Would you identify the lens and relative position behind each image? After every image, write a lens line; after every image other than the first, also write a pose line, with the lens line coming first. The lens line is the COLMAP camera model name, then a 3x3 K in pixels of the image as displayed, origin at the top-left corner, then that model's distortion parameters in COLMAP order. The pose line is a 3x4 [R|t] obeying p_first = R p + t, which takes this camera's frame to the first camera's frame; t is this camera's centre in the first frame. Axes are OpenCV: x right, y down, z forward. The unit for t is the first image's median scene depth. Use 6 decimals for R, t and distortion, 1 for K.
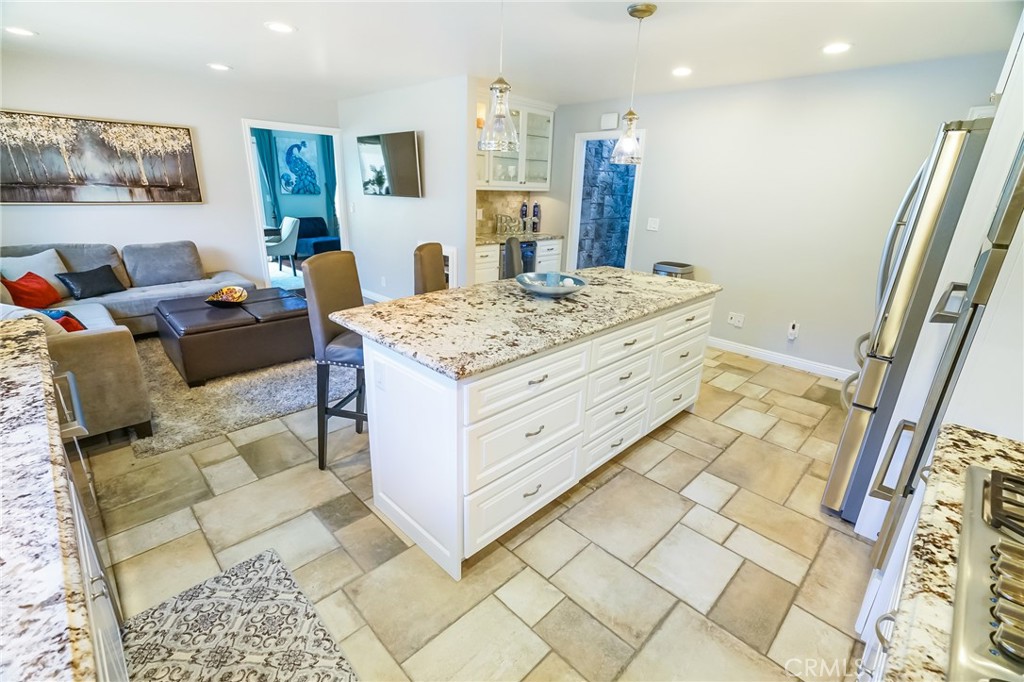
lens RADIAL K [[461.1, 0, 507.7], [0, 461.1, 342.8], [0, 0, 1]] dist [-0.011346, 0.009174]
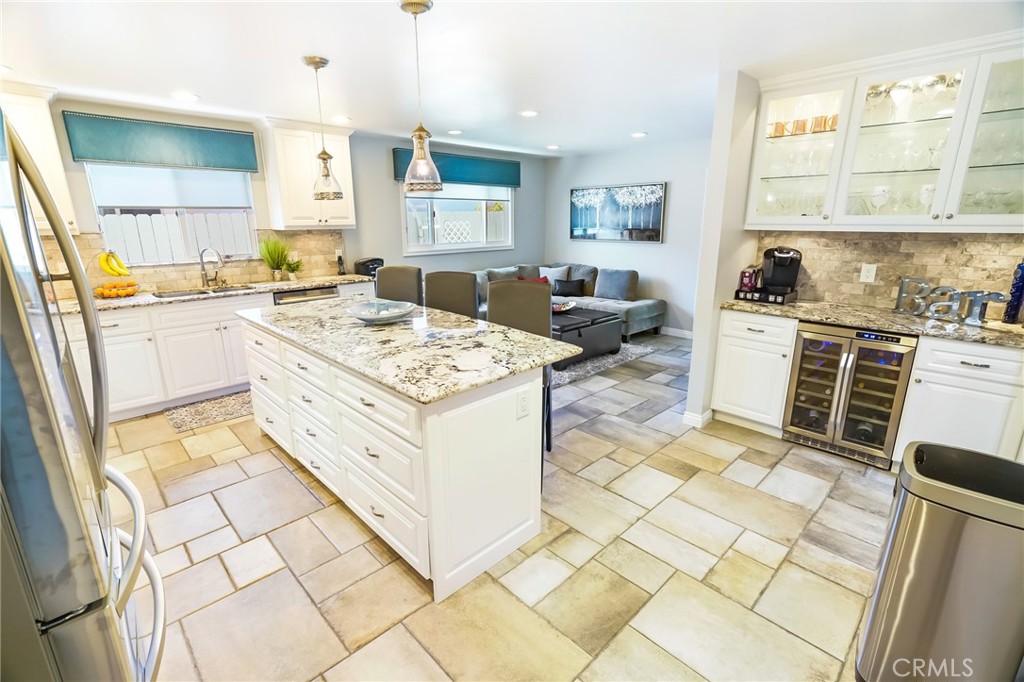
lens RADIAL K [[469.6, 0, 506.0], [0, 469.6, 342.7], [0, 0, 1]] dist [-0.001879, 0.001159]
pose [[-0.017742, 0.224825, -0.974238, 1.214234], [-0.323384, 0.920728, 0.218365, -0.409617], [0.946102, 0.318927, 0.056370, 1.284838]]
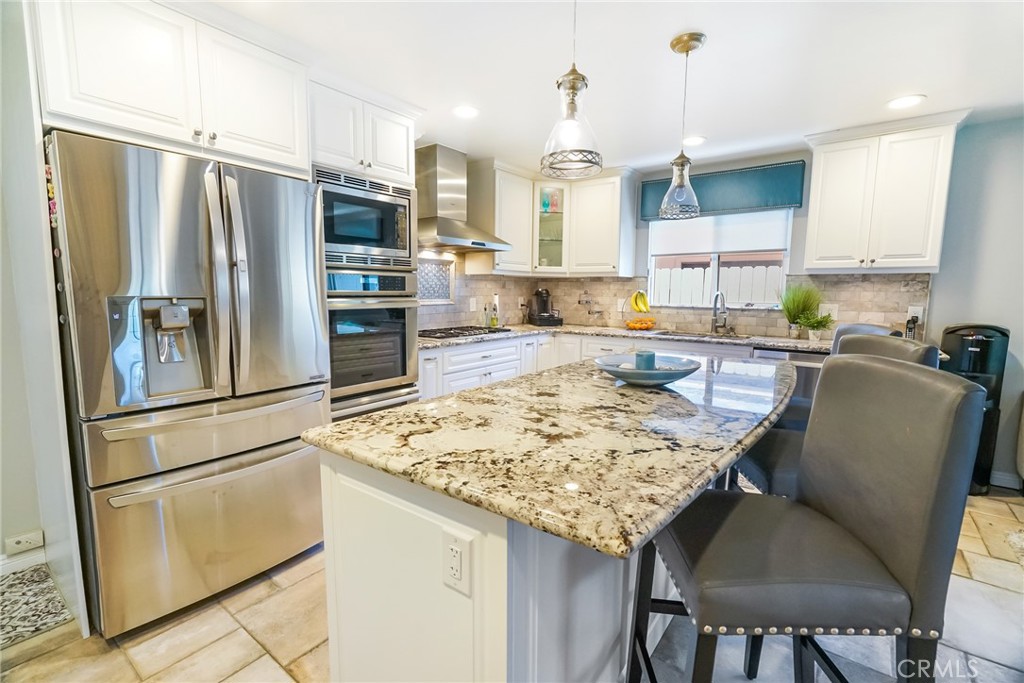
lens RADIAL K [[464.2, 0, 505.1], [0, 464.2, 340.9], [0, 0, 1]] dist [-0.015180, 0.009661]
pose [[-0.991046, -0.025714, -0.131020, 0.427572], [-0.079577, 0.901708, 0.424958, -0.474909], [0.107214, 0.431579, -0.895681, 1.672979]]
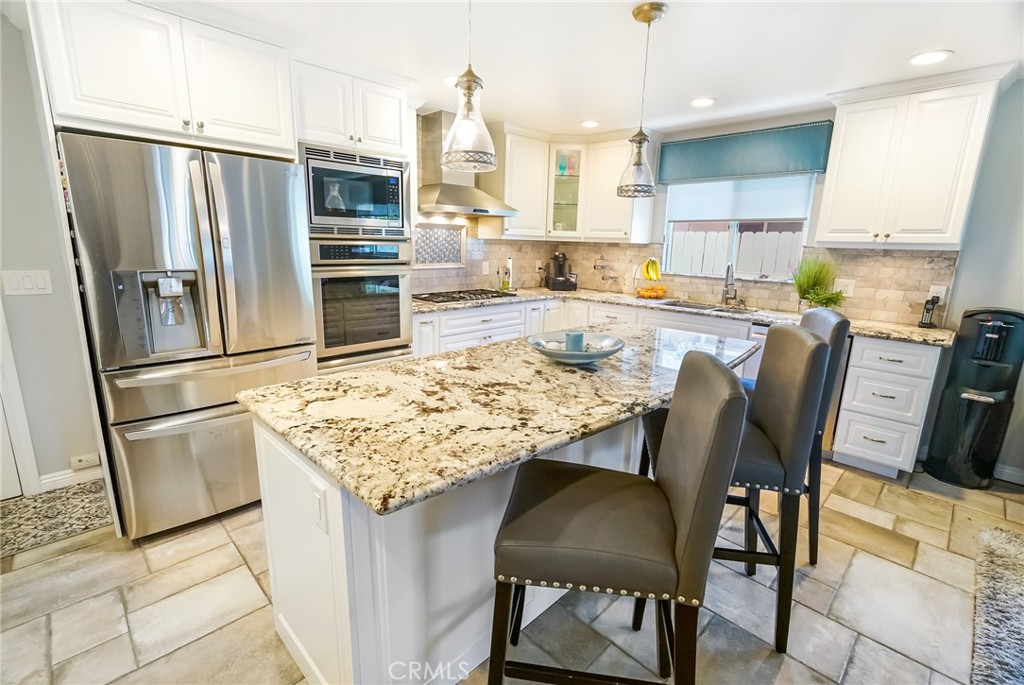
lens RADIAL K [[467.7, 0, 507.1], [0, 467.7, 339.9], [0, 0, 1]] dist [-0.015180, 0.011127]
pose [[-0.998455, -0.055410, -0.004272, 0.222668], [-0.049583, 0.853455, 0.518802, -0.554933], [-0.025101, 0.518212, -0.854884, 1.726117]]
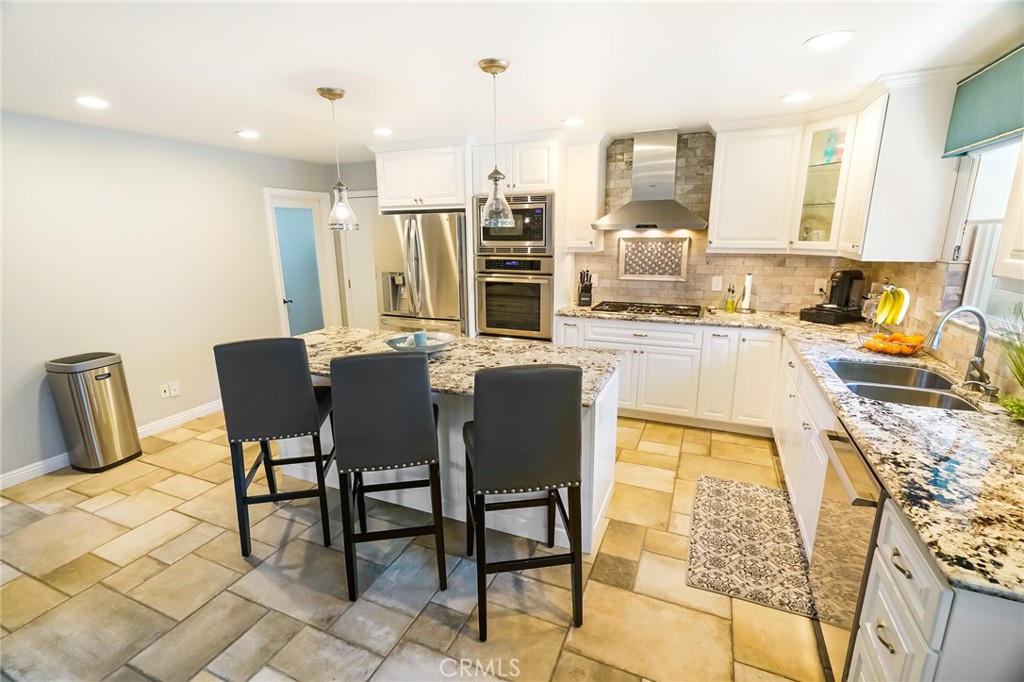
lens RADIAL K [[461.1, 0, 507.7], [0, 461.1, 342.8], [0, 0, 1]] dist [-0.011346, 0.009174]
pose [[-0.365266, -0.244677, 0.898173, -0.962501], [0.306811, 0.879289, 0.364306, -0.471238], [-0.878890, 0.408637, -0.246105, 1.131479]]
